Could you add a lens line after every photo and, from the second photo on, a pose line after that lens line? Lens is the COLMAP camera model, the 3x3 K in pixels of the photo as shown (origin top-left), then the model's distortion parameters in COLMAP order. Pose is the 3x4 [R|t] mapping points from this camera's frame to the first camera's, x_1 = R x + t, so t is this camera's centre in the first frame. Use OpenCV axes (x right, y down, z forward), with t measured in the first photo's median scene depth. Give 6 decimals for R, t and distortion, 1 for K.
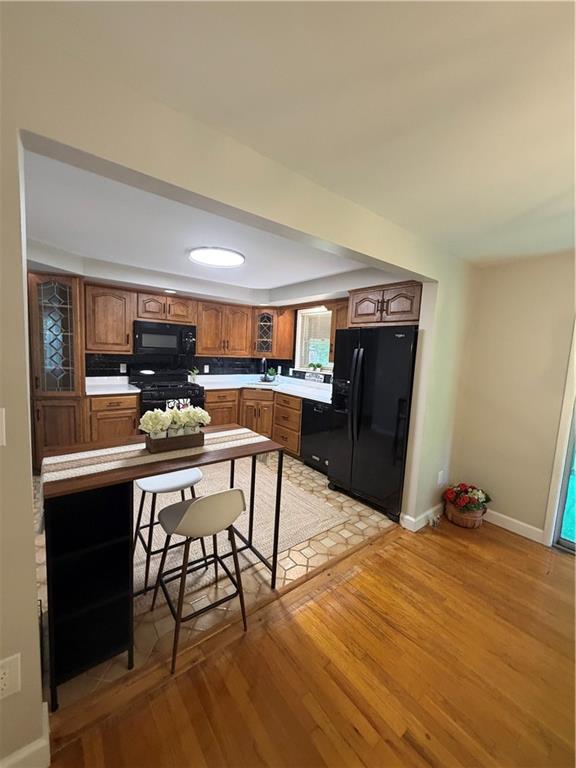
lens RADIAL K [[304.9, 0, 286.7], [0, 304.9, 384.5], [0, 0, 1]] dist [0.001722, 0.000661]
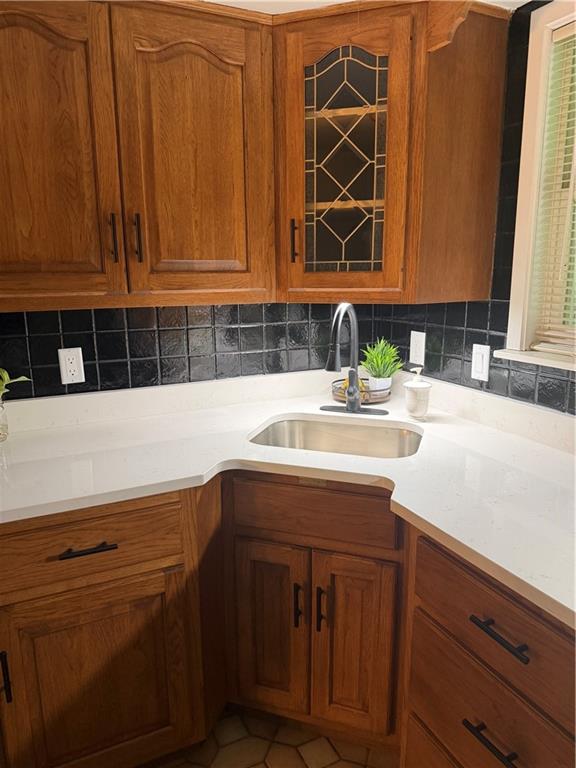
lens RADIAL K [[540.1, 0, 288.2], [0, 540.1, 381.5], [0, 0, 1]] dist [0.037798, -0.032859]
pose [[0.976777, -0.006691, -0.214155, -0.033515], [0.028615, 0.994632, 0.099440, -0.069910], [0.212340, -0.103259, 0.971725, 0.631617]]
